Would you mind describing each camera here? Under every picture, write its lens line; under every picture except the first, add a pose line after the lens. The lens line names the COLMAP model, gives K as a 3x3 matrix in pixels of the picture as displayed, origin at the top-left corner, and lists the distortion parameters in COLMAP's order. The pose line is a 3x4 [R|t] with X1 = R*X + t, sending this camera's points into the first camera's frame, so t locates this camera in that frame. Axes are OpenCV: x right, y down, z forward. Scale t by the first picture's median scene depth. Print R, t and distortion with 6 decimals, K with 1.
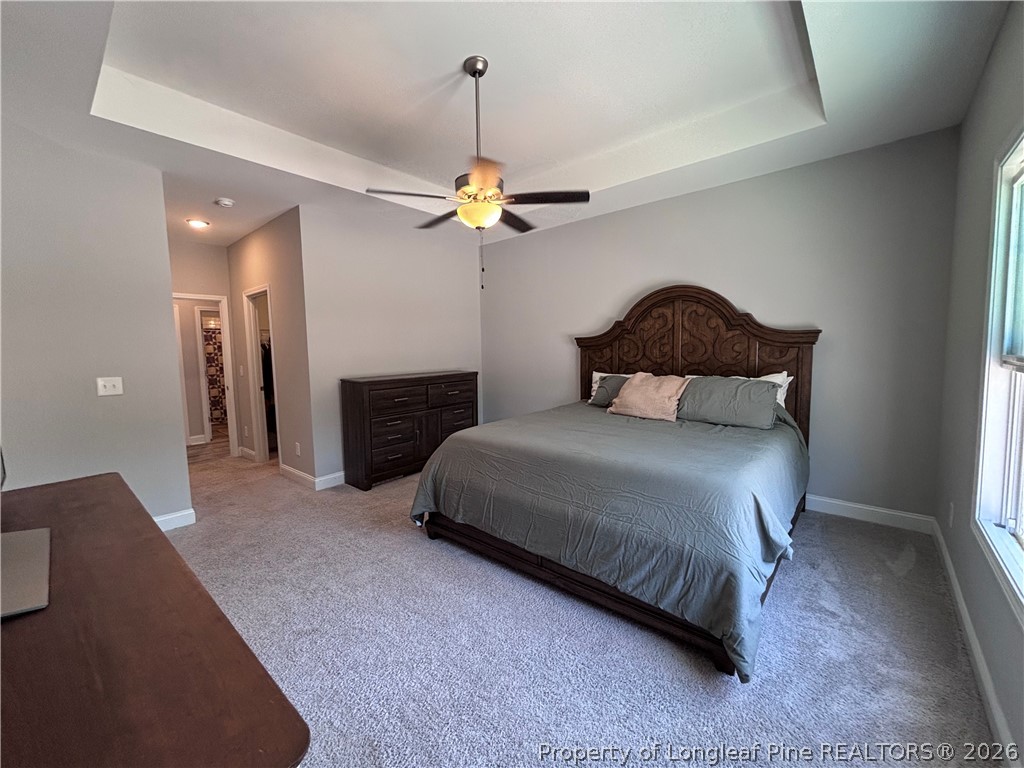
lens RADIAL K [[411.4, 0, 512.4], [0, 411.4, 381.5], [0, 0, 1]] dist [0.001903, -0.001051]
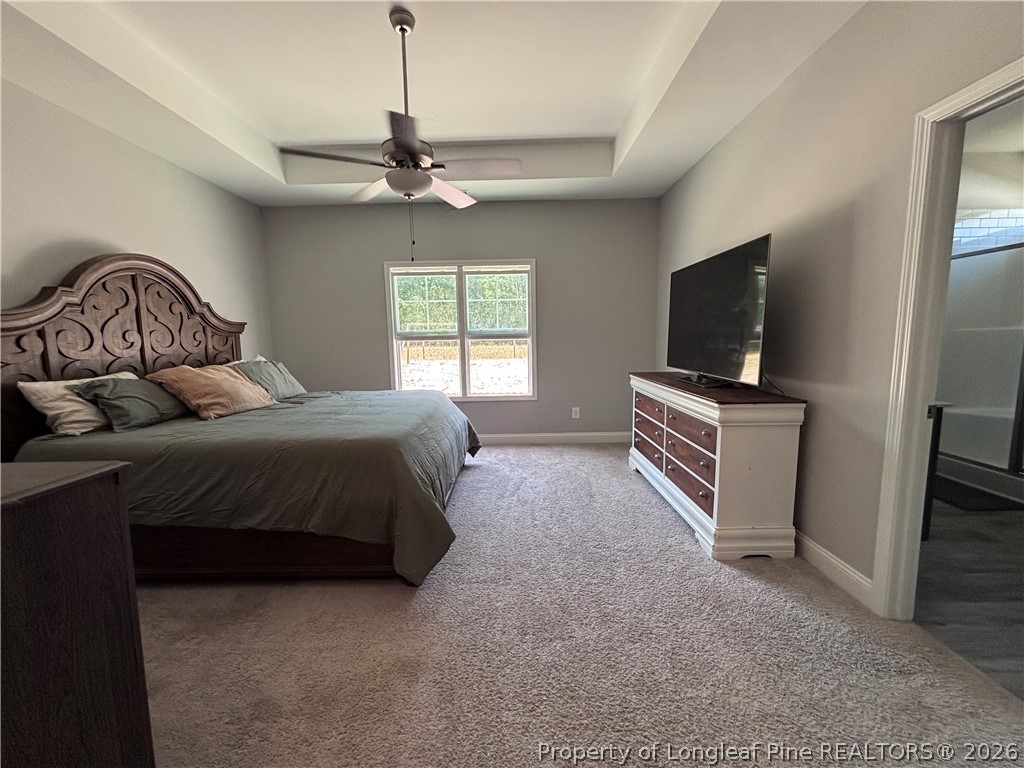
lens RADIAL K [[411.4, 0, 512.2], [0, 411.4, 380.9], [0, 0, 1]] dist [0.001903, -0.001051]
pose [[-0.651292, -0.058653, 0.756557, -0.697268], [0.090582, 0.983870, 0.154255, -0.060452], [-0.753401, 0.168996, -0.635474, 1.061368]]
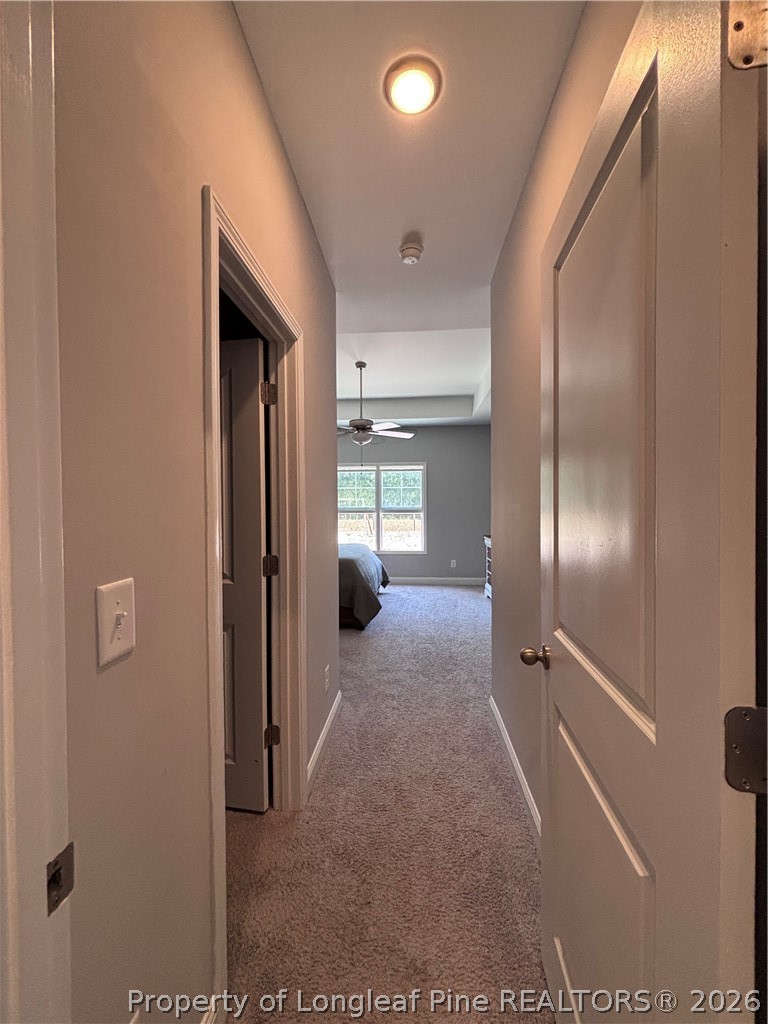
lens RADIAL K [[411.4, 0, 385.3], [0, 411.4, 510.5], [0, 0, 1]] dist [0.001903, -0.001051]
pose [[-0.599872, 0.014457, 0.799966, -1.503014], [0.079748, 0.995938, 0.041802, -0.114647], [-0.796112, 0.088871, -0.598588, 1.734486]]
